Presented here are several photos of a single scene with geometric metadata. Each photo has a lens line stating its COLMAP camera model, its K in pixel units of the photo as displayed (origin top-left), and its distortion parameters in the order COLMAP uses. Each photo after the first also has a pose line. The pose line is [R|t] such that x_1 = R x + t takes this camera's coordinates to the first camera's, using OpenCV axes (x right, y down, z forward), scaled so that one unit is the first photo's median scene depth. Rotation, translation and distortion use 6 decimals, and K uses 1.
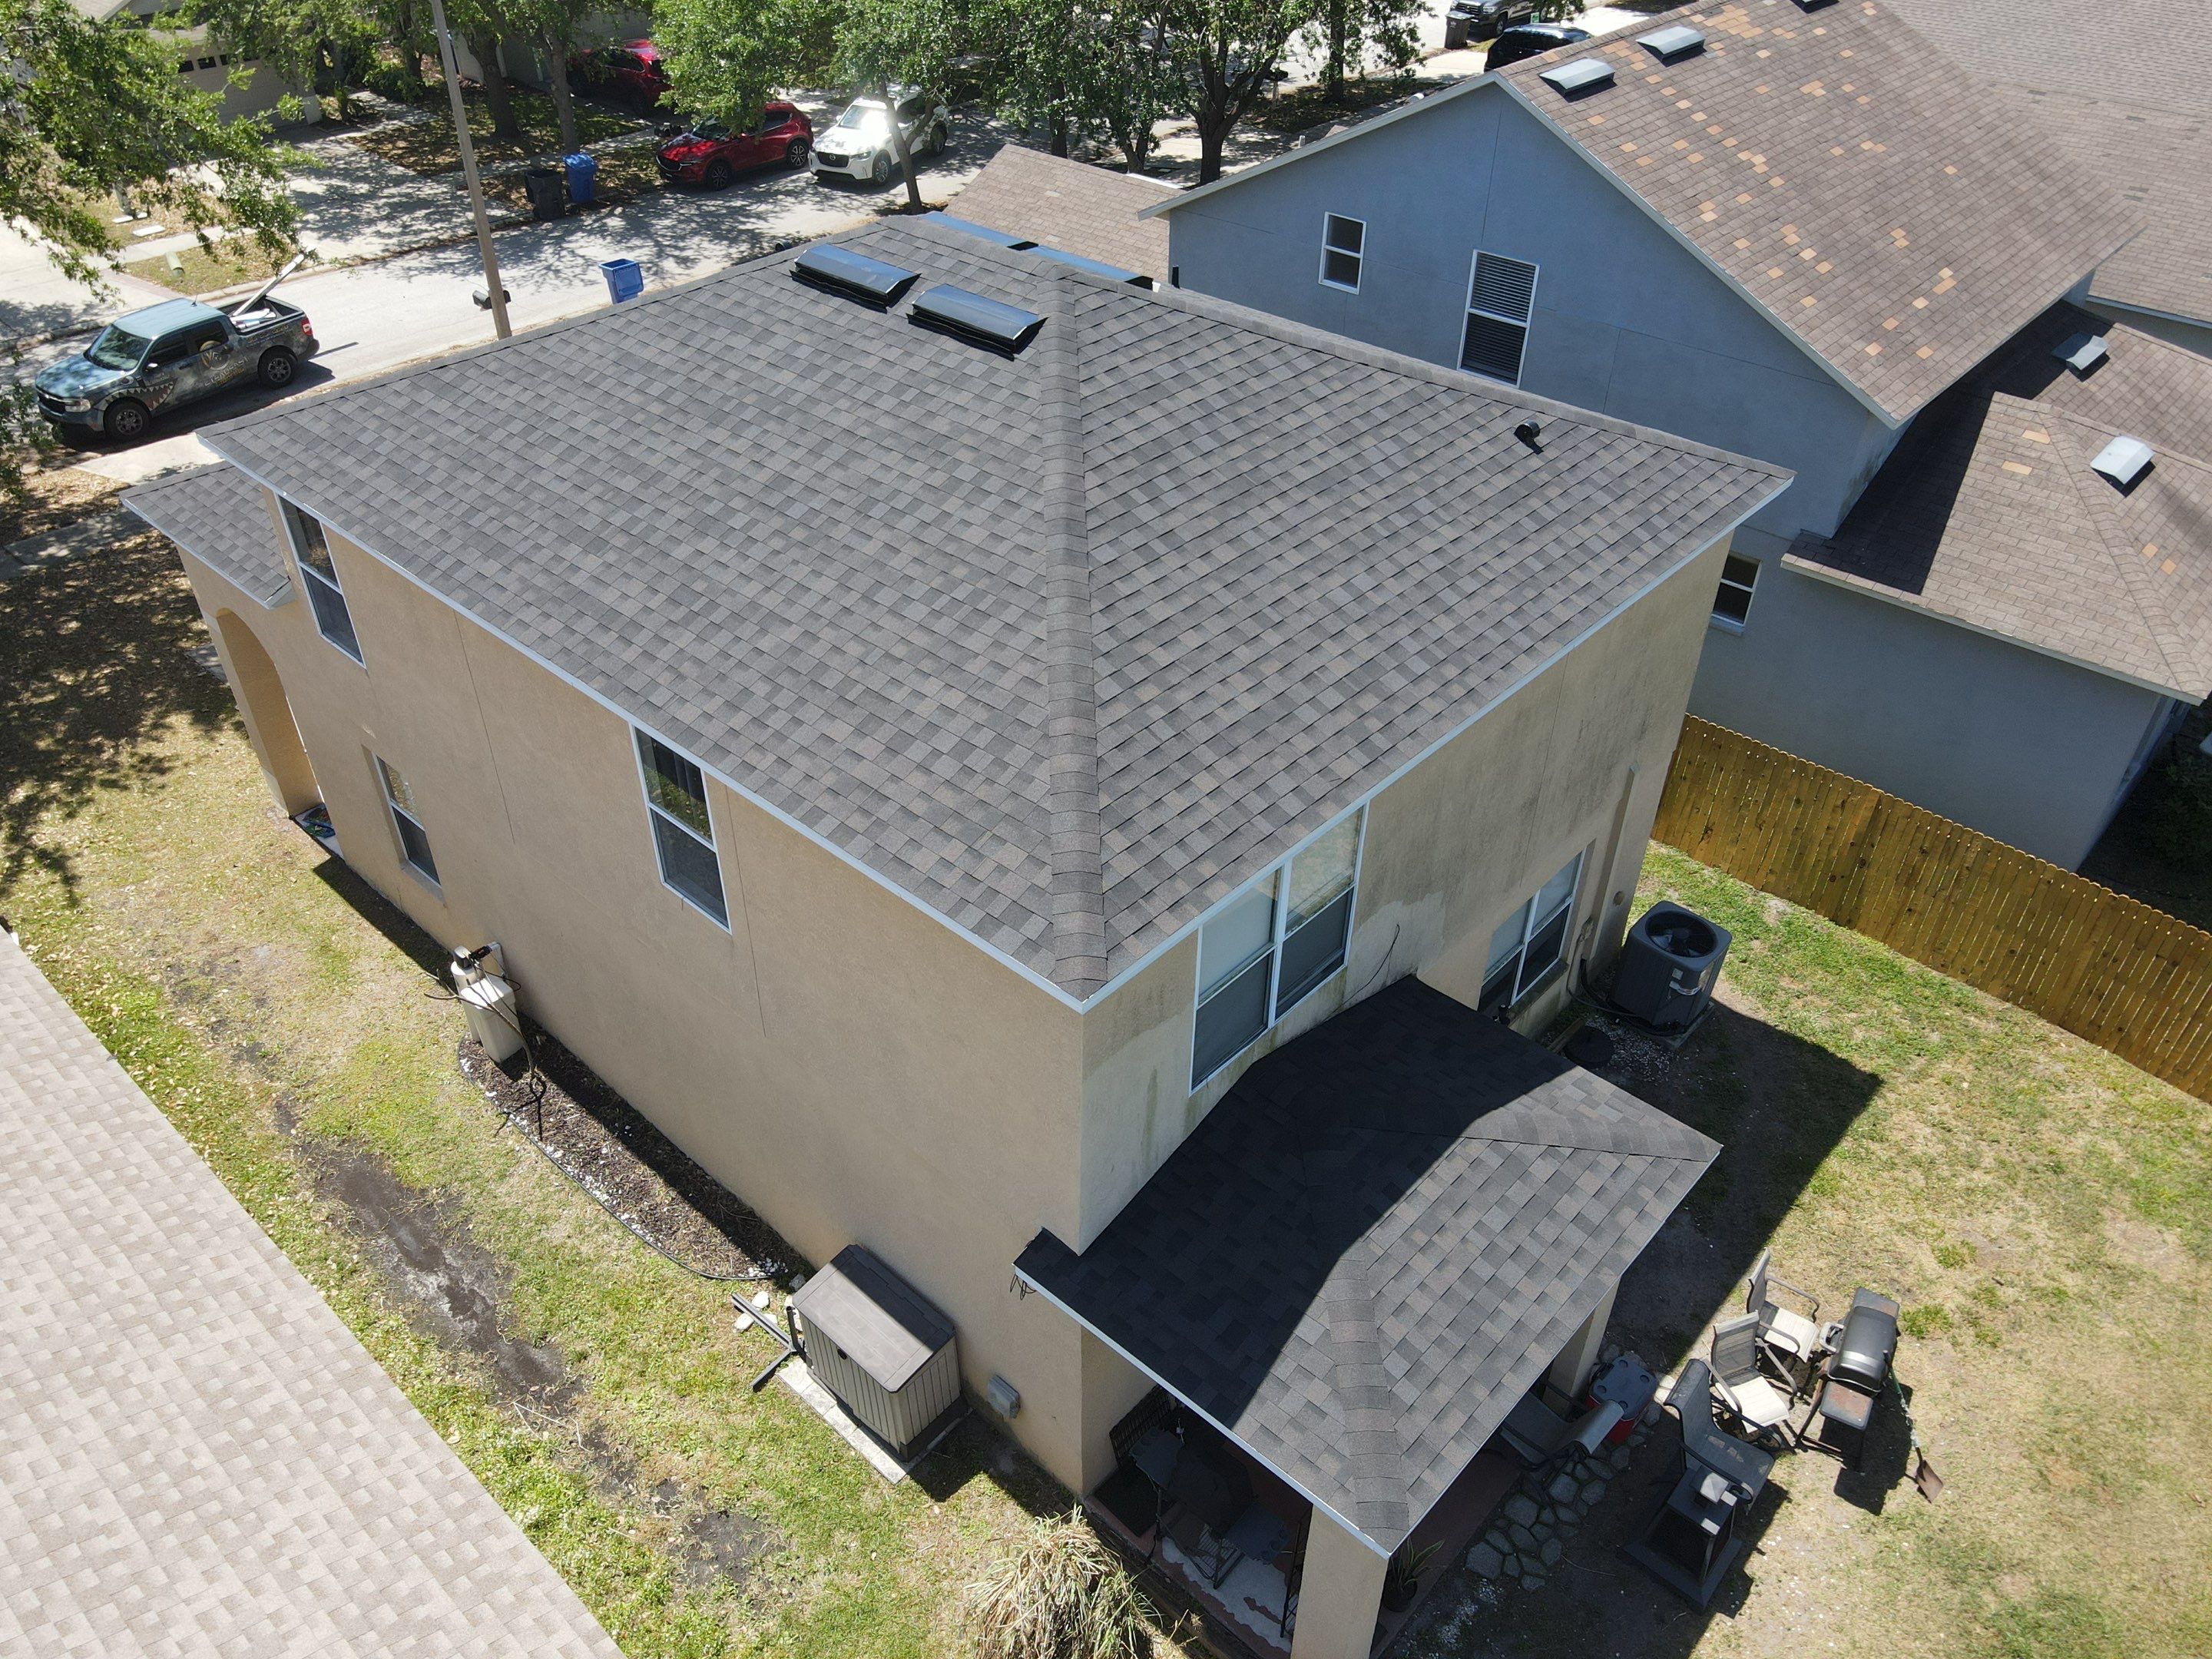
lens RADIAL K [[1625.0, 0, 1090.2], [0, 1625.0, 817.3], [0, 0, 1]] dist [0.009346, 0.011464]
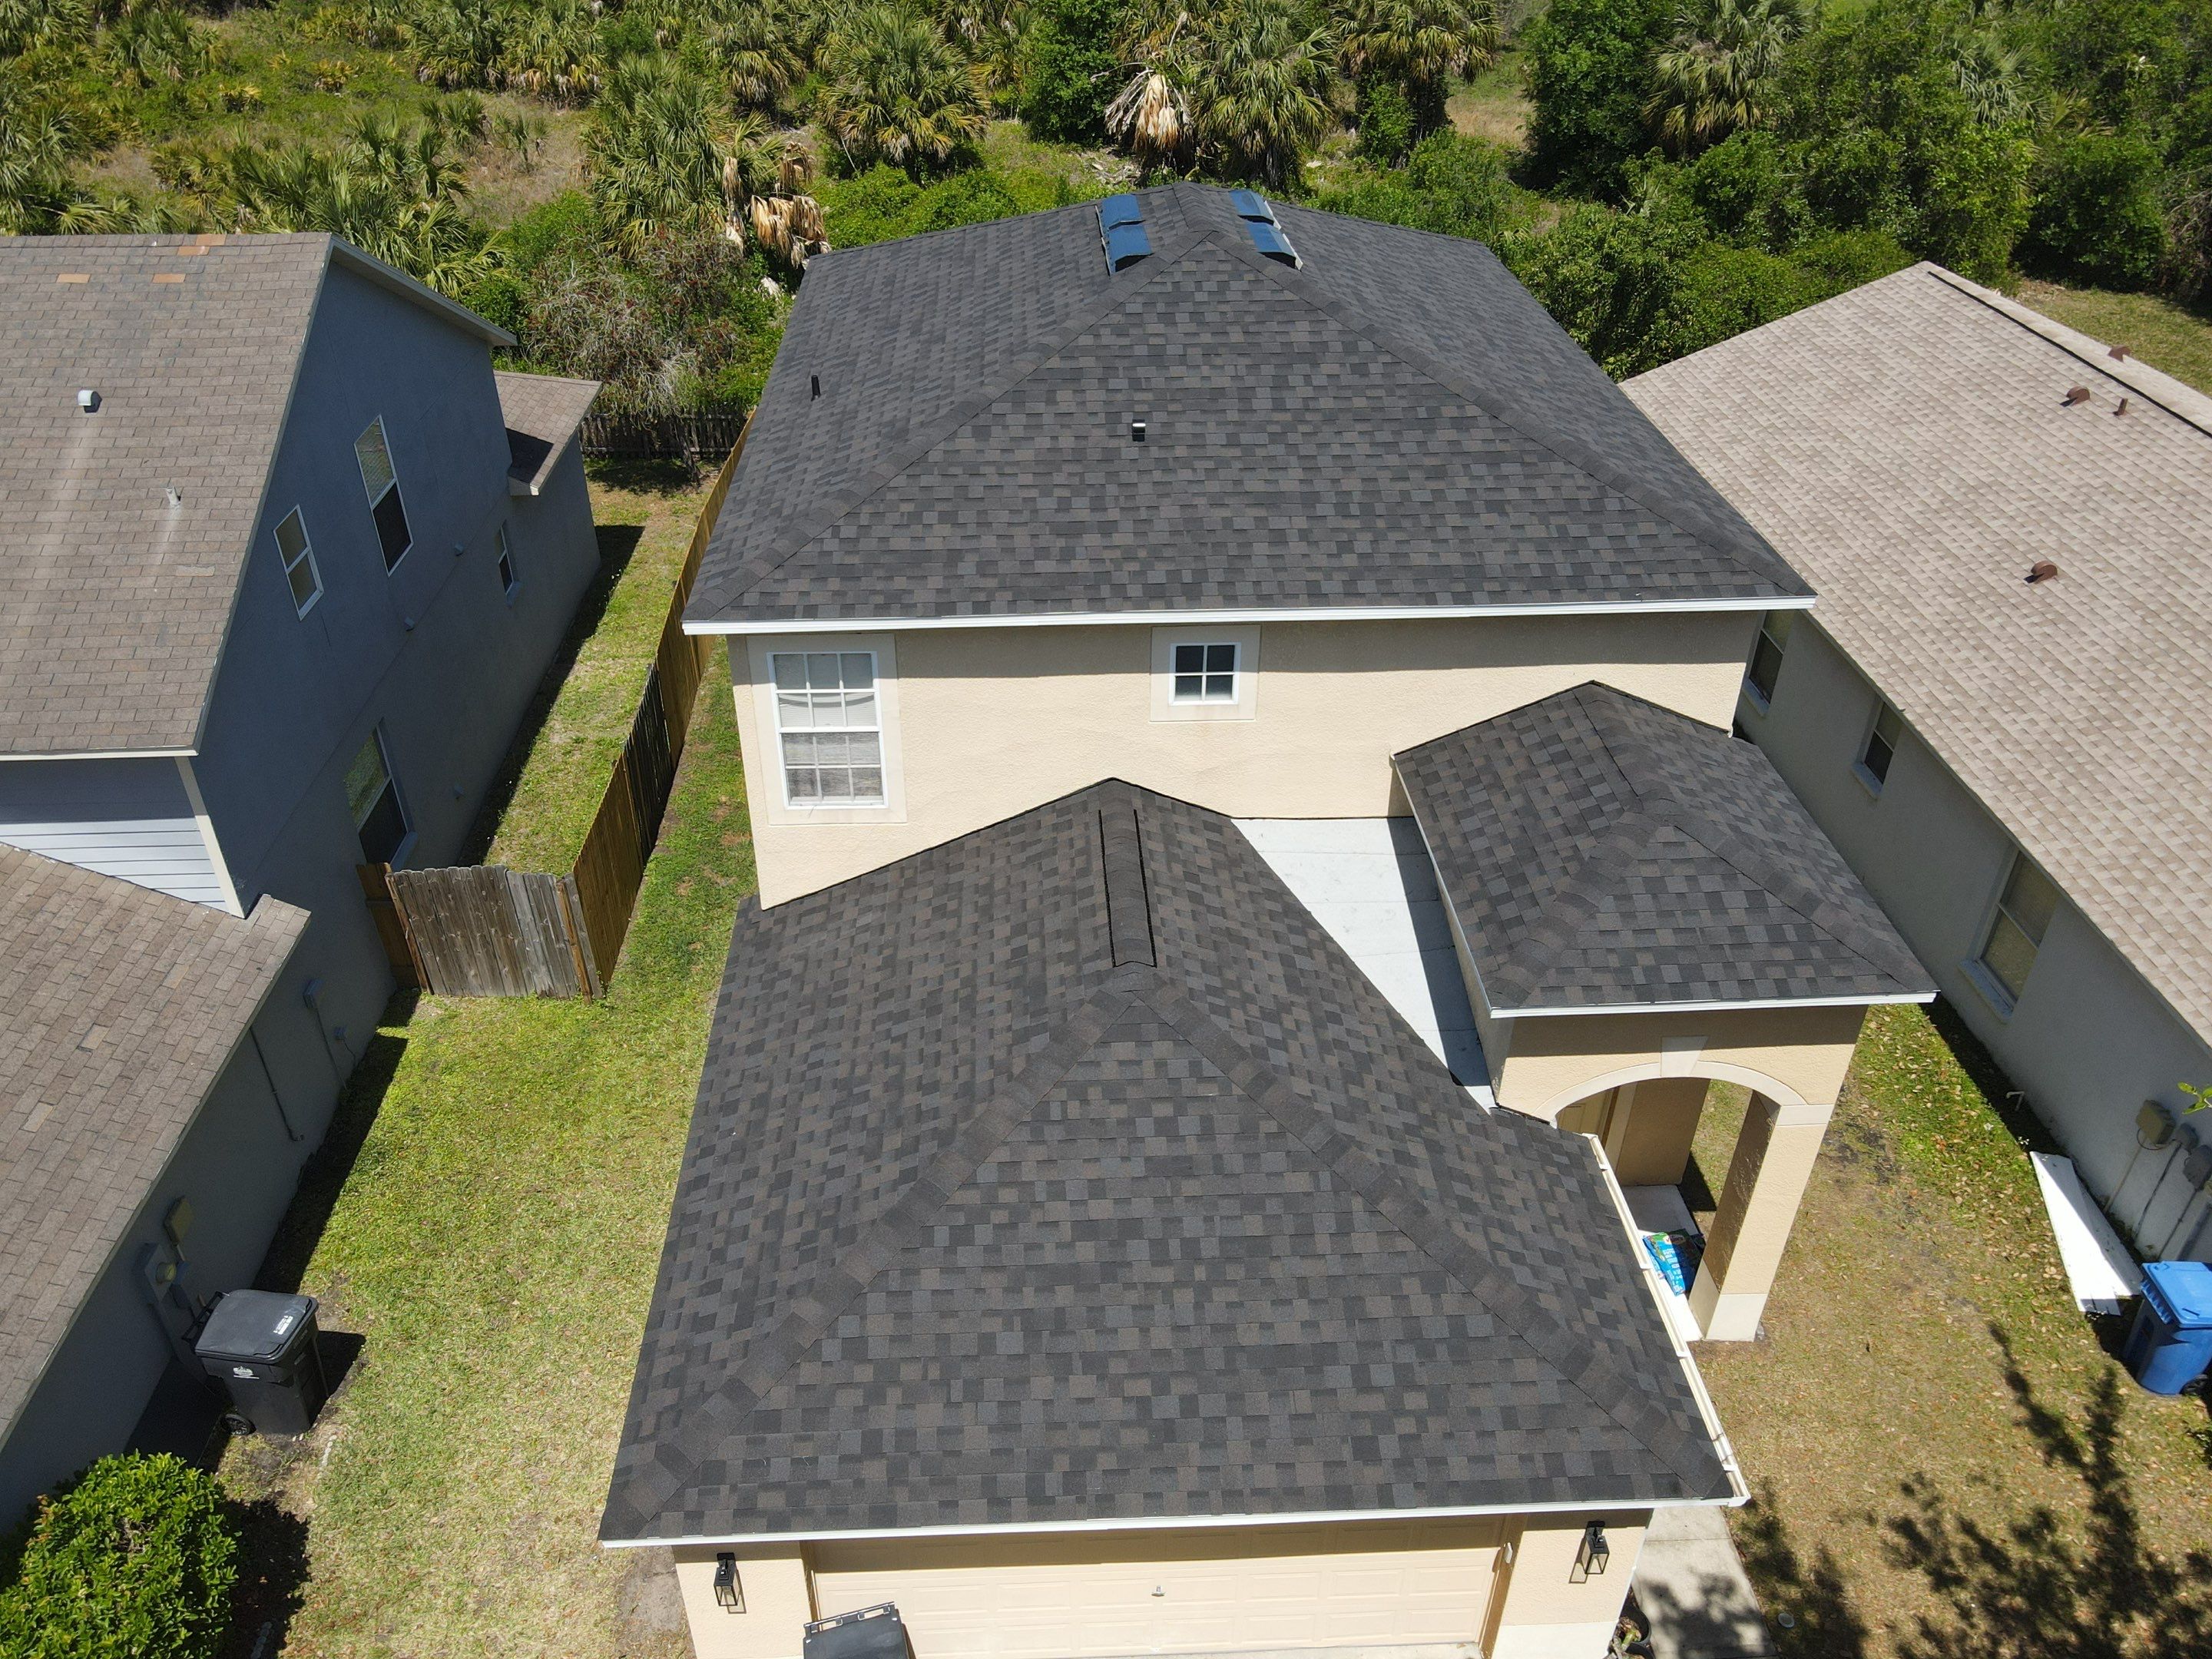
lens RADIAL K [[1625.0, 0, 1084.0], [0, 1625.0, 838.7], [0, 0, 1]] dist [0.009346, 0.011464]
pose [[-0.709740, -0.398473, 0.580937, -0.660586], [0.423053, 0.418303, 0.803771, -0.844749], [-0.563289, 0.816236, -0.128311, 1.143876]]
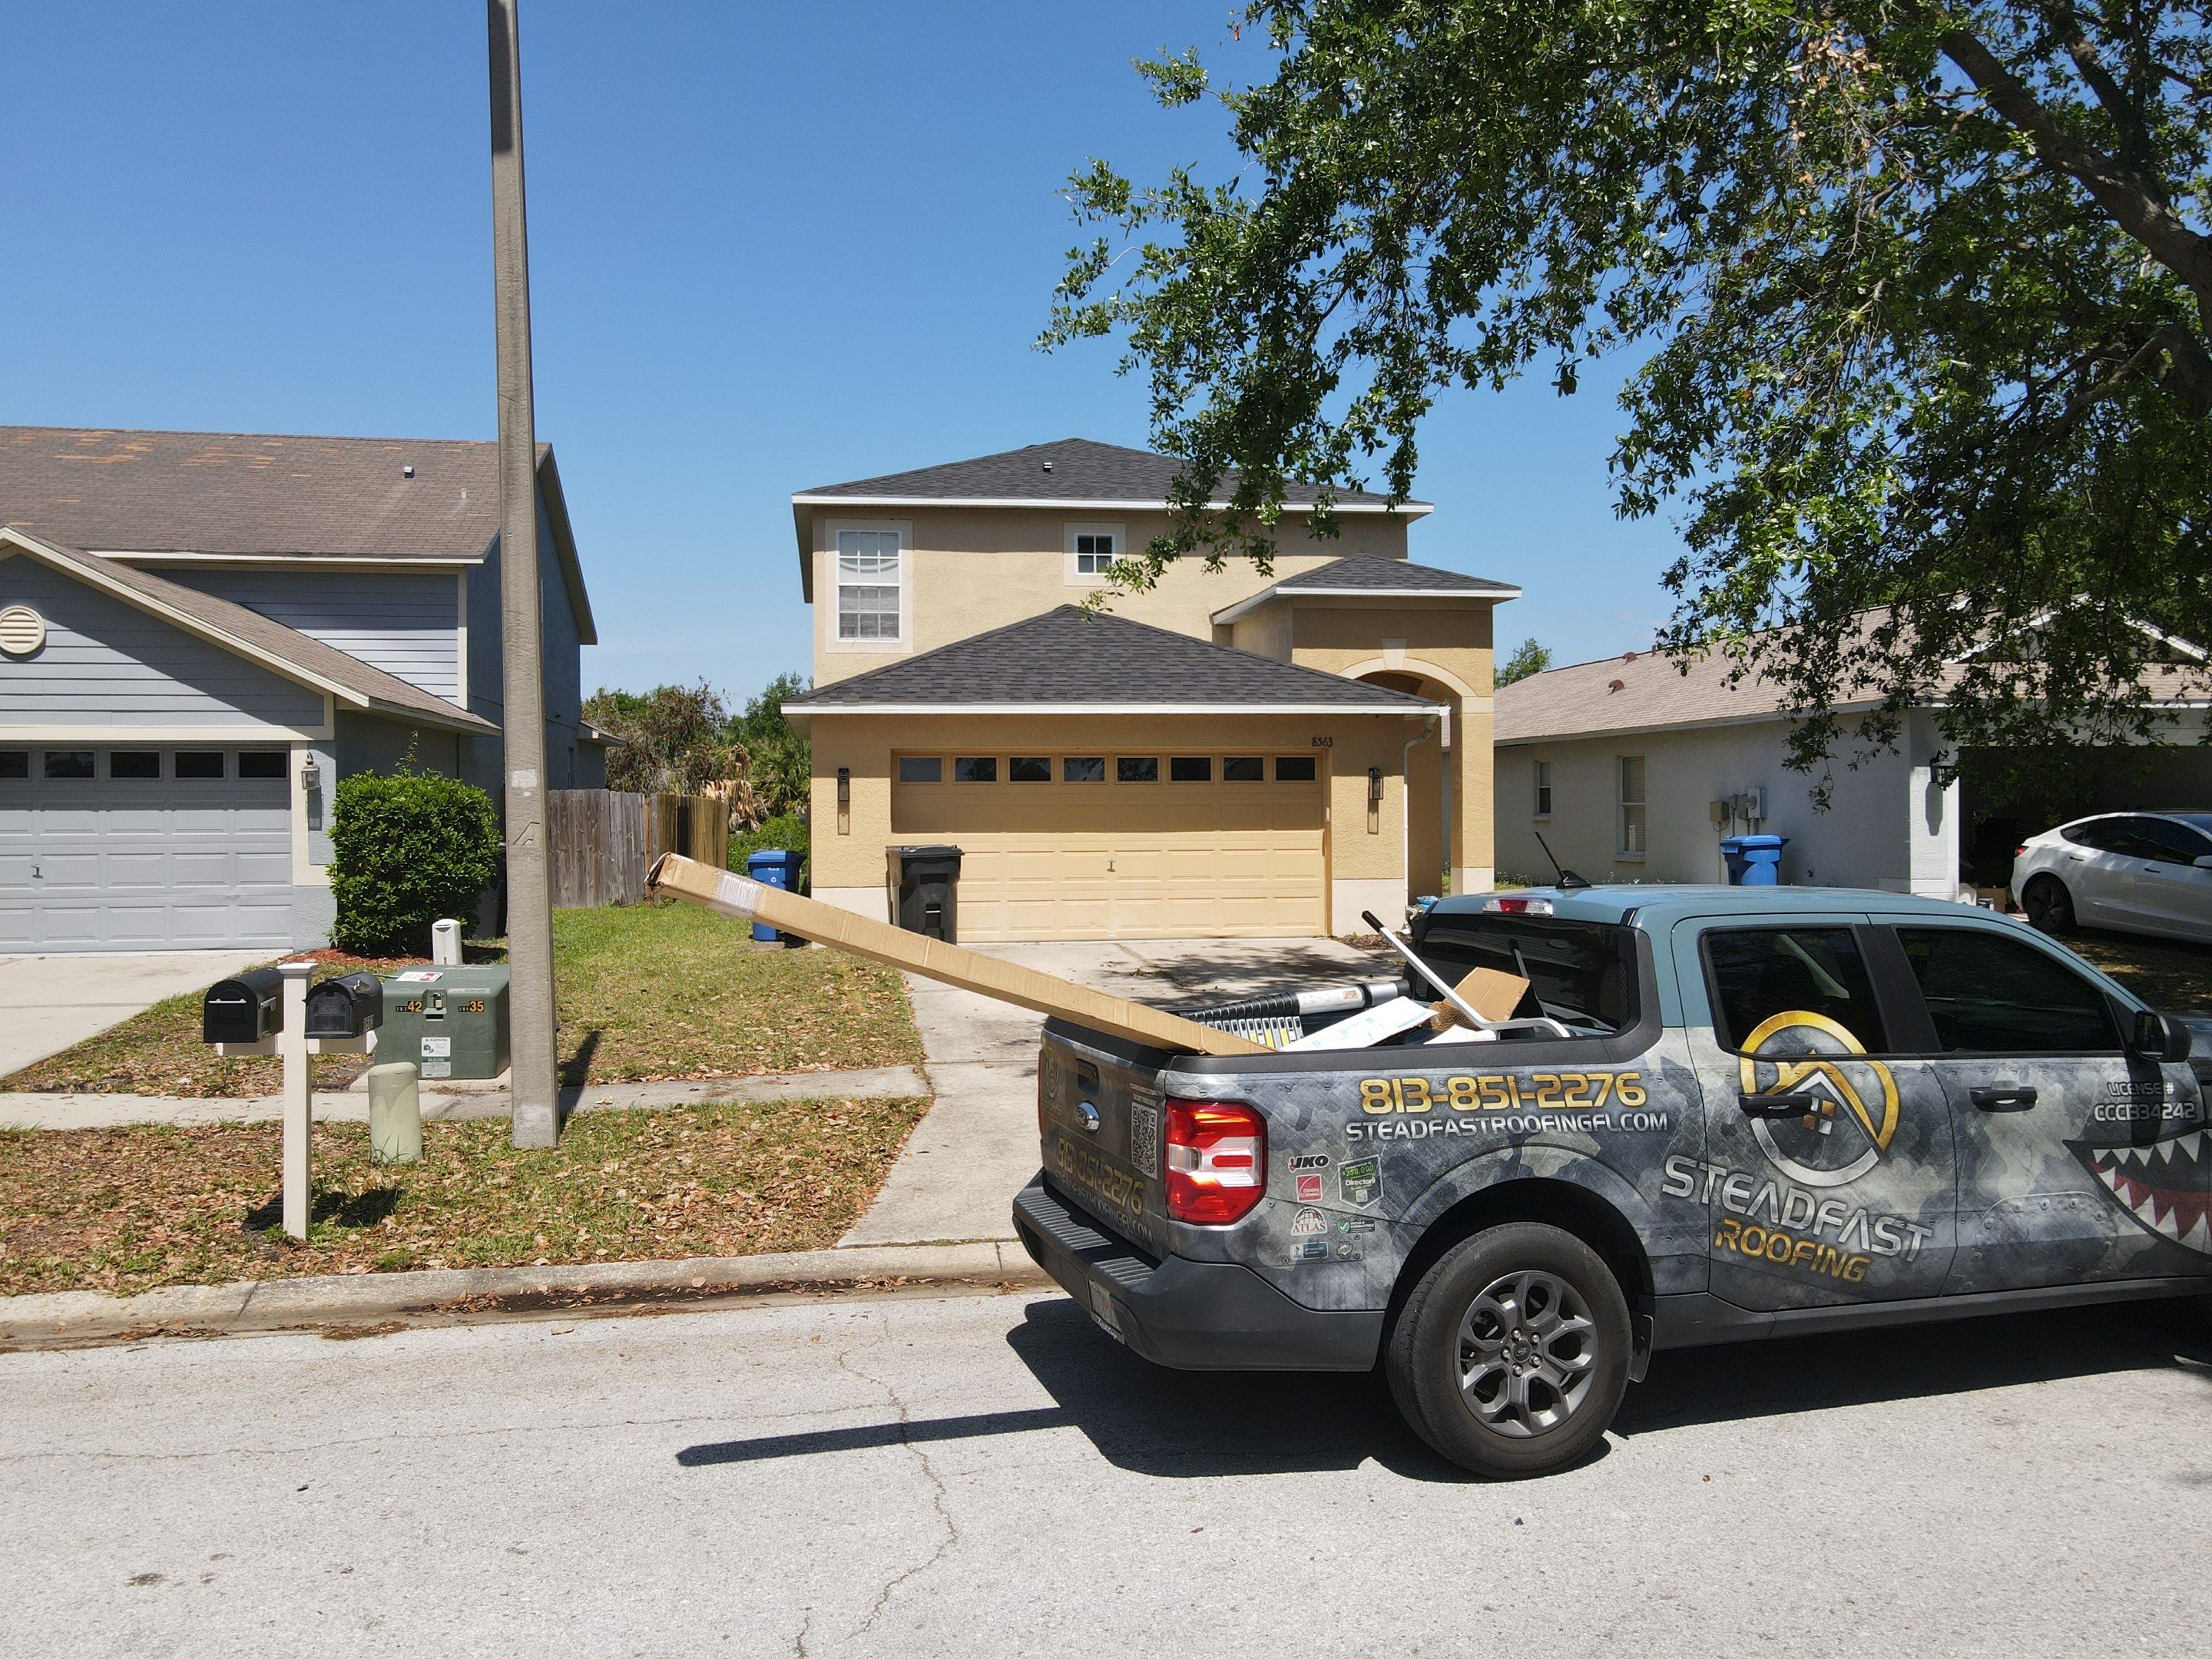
lens RADIAL K [[1625.0, 0, 1090.2], [0, 1625.0, 828.1], [0, 0, 1]] dist [0.009346, 0.011464]
pose [[-0.783886, -0.012889, 0.620772, -1.011734], [0.375358, 0.786571, 0.490319, -0.708645], [-0.494601, 0.617365, -0.611743, 1.845148]]
